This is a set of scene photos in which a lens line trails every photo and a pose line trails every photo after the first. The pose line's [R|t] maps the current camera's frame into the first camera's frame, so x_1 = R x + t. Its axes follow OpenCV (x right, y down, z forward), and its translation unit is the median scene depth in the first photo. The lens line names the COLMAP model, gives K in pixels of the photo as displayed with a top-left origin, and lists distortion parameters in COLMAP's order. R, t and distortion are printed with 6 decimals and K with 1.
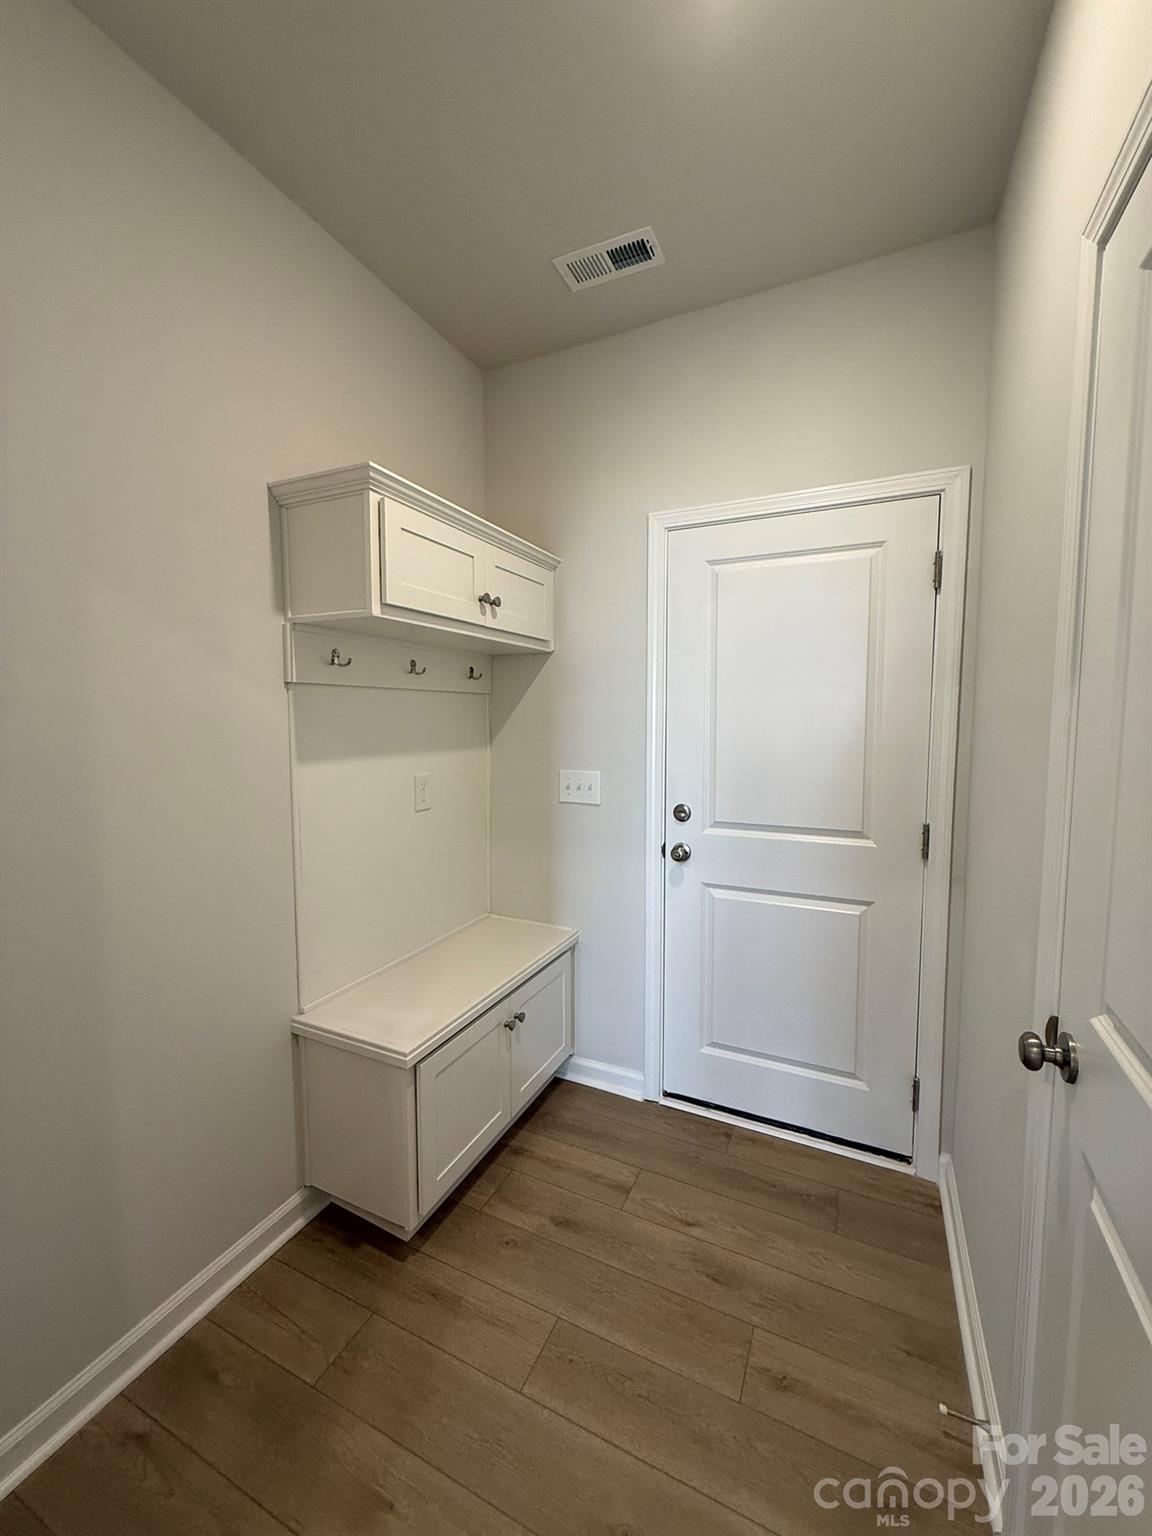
lens RADIAL K [[616.3, 0, 576.3], [0, 616.3, 767.9], [0, 0, 1]] dist [0.001670, -0.000997]
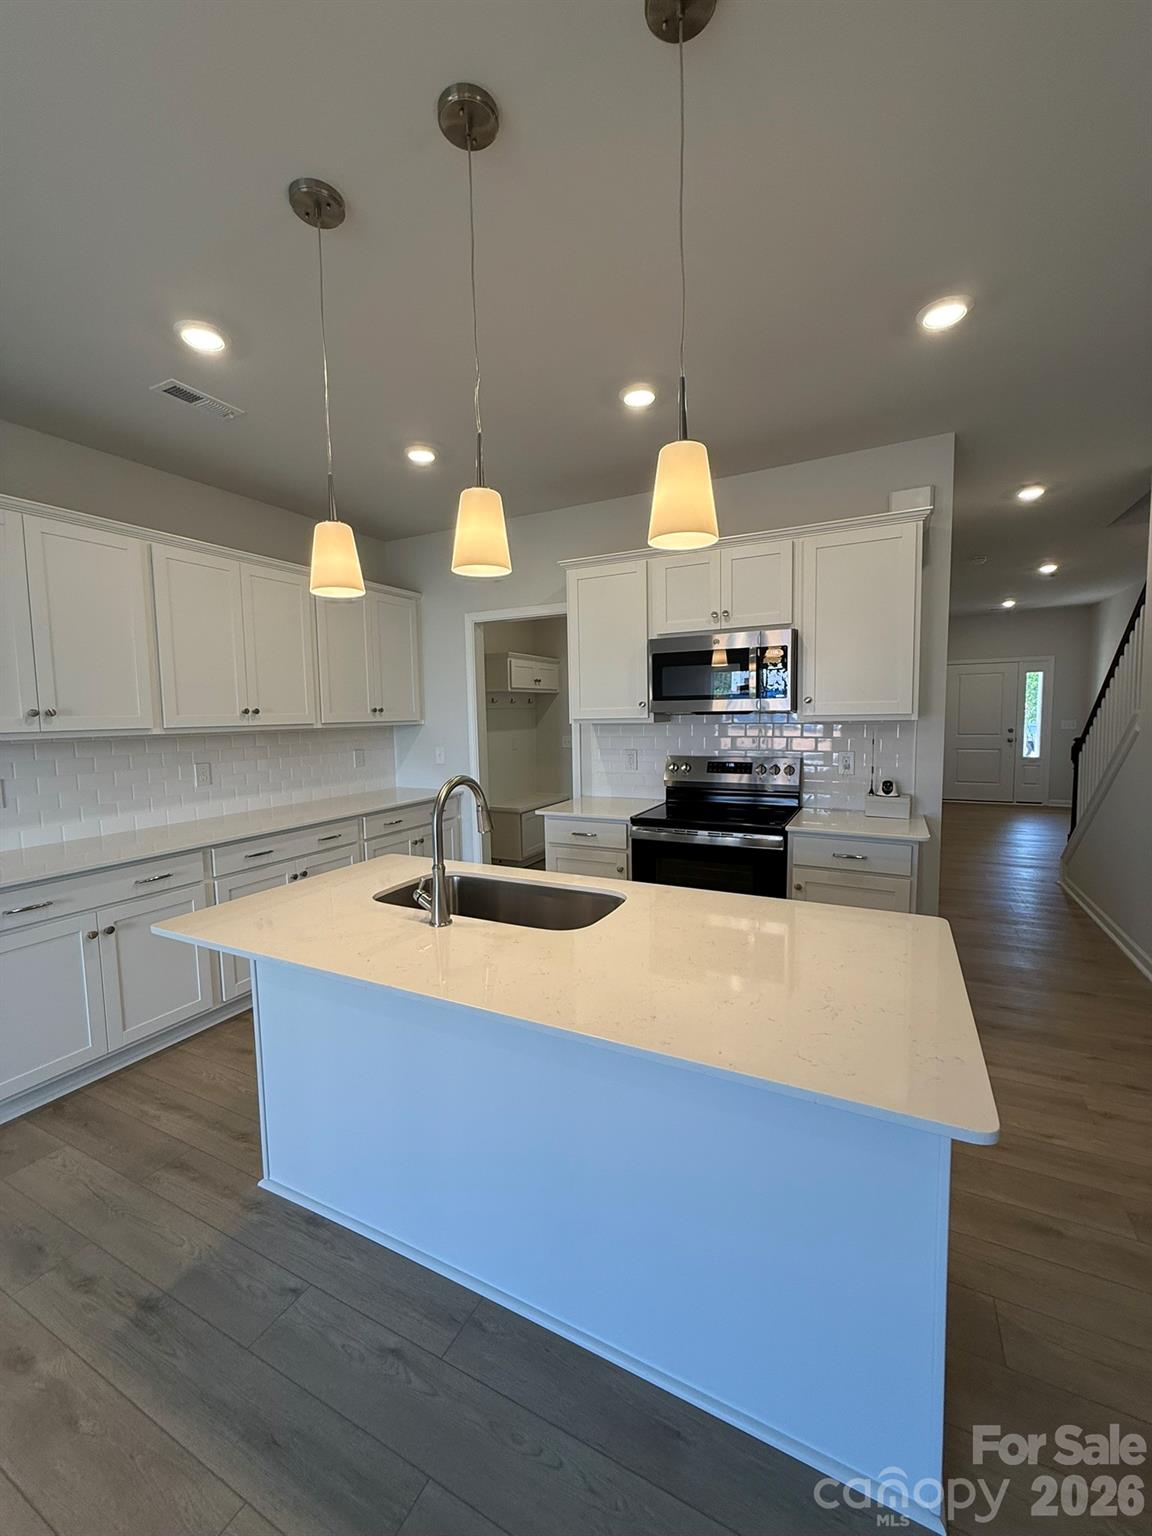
lens RADIAL K [[616.3, 0, 576.4], [0, 616.3, 765.2], [0, 0, 1]] dist [0.001670, -0.000997]
pose [[0.999604, -0.010550, -0.026078, 0.129374], [0.010692, 0.999929, 0.005289, 0.141538], [0.026020, -0.005566, 0.999646, -2.059868]]
